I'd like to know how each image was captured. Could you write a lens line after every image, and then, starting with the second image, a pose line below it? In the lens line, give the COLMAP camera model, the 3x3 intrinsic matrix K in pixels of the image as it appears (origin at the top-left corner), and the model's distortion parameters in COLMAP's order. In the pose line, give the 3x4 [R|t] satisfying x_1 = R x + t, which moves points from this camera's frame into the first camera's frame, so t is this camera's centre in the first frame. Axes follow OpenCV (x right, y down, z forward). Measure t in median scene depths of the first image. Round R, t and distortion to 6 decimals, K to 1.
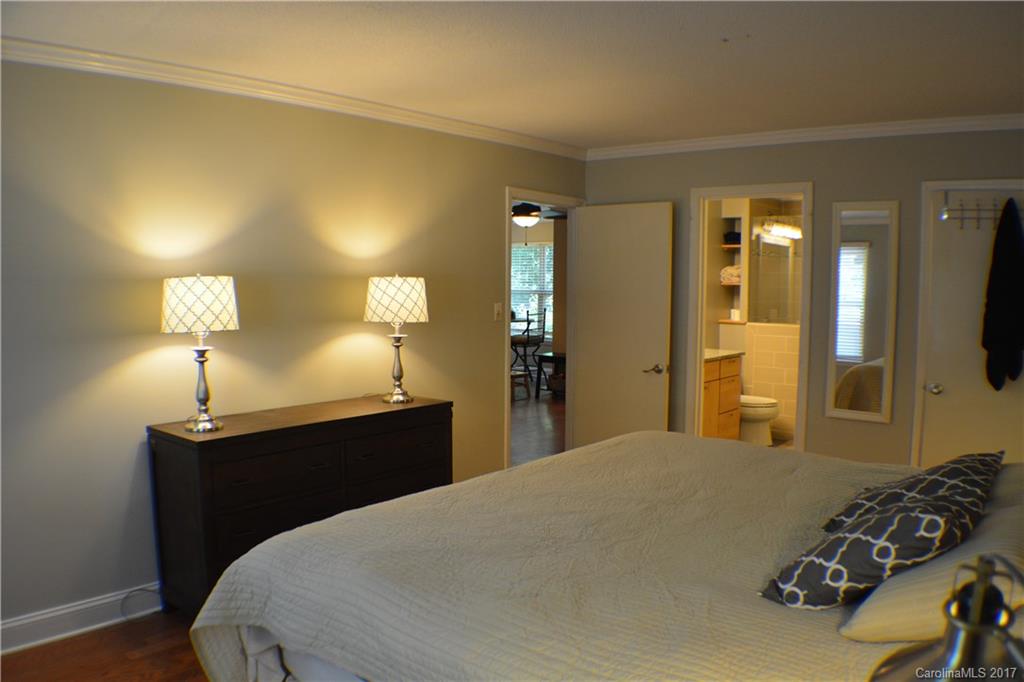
lens RADIAL K [[758.1, 0, 512.0], [0, 758.1, 341.0], [0, 0, 1]] dist [-0.187967, 0.034144]
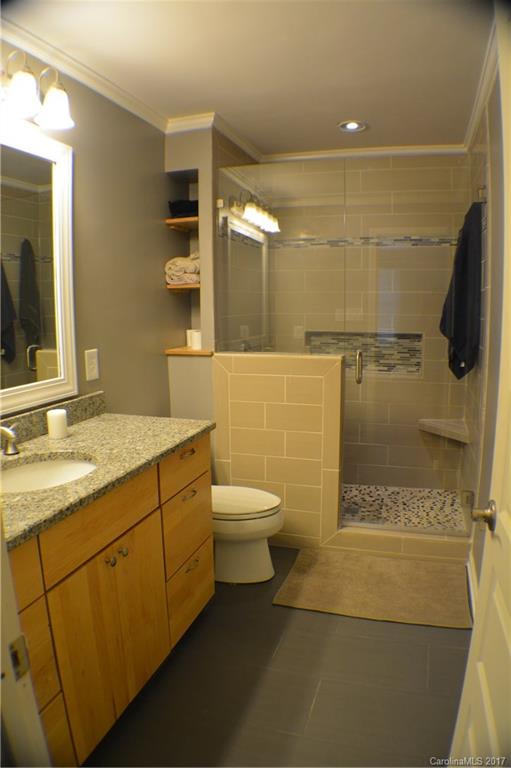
lens RADIAL K [[517.0, 0, 255.5], [0, 517.0, 384.0], [0, 0, 1]] dist [-0.199681, 0.043761]
pose [[0.920368, -0.073210, 0.384139, 0.185256], [0.045355, 0.995674, 0.081090, -0.031198], [-0.388414, -0.057210, 0.919708, 0.604040]]
